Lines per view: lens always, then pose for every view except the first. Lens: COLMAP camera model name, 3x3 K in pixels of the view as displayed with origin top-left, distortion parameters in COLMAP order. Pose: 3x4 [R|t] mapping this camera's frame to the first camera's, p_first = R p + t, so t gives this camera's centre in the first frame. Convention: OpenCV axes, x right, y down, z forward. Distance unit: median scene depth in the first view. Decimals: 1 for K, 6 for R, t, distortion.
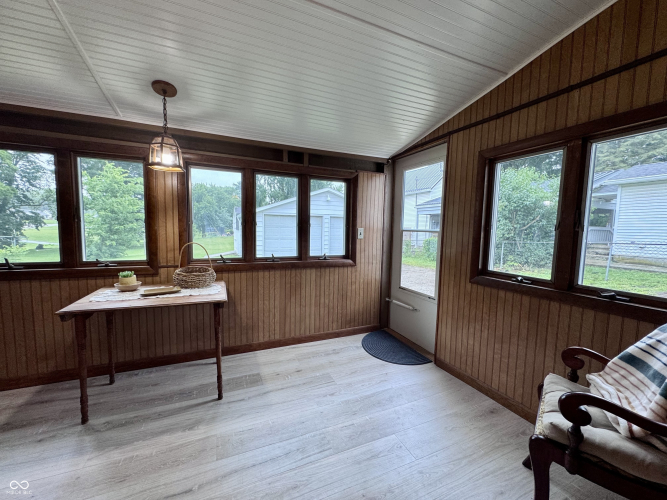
lens RADIAL K [[266.8, 0, 331.2], [0, 266.8, 249.1], [0, 0, 1]] dist [0.000659, -0.000225]
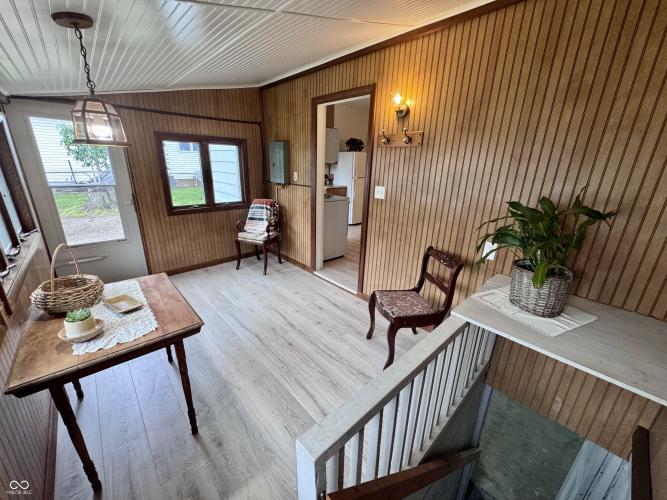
lens RADIAL K [[266.8, 0, 333.0], [0, 266.8, 248.8], [0, 0, 1]] dist [0.000659, -0.000225]
pose [[-0.328663, -0.320491, 0.888407, -1.323301], [0.040402, 0.935031, 0.352257, -0.221499], [-0.943583, 0.151667, -0.294361, 0.549360]]
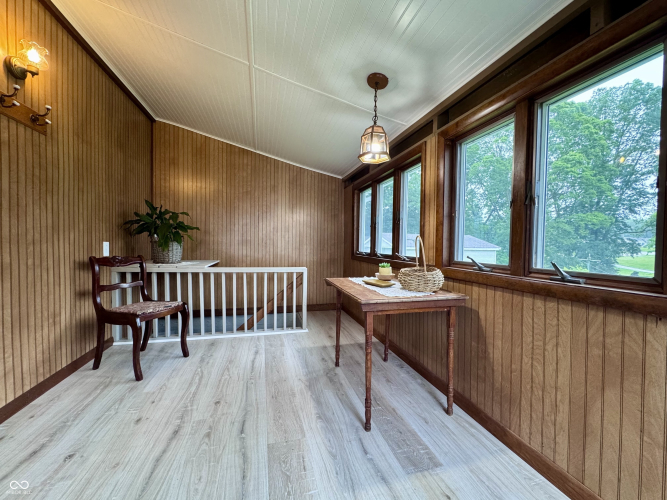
lens RADIAL K [[266.8, 0, 335.0], [0, 266.8, 250.7], [0, 0, 1]] dist [0.000659, -0.000225]
pose [[-0.134734, 0.000823, -0.990881, 0.327761], [-0.101441, 0.994734, 0.014619, 0.035171], [0.985676, 0.102485, -0.133941, 0.853421]]
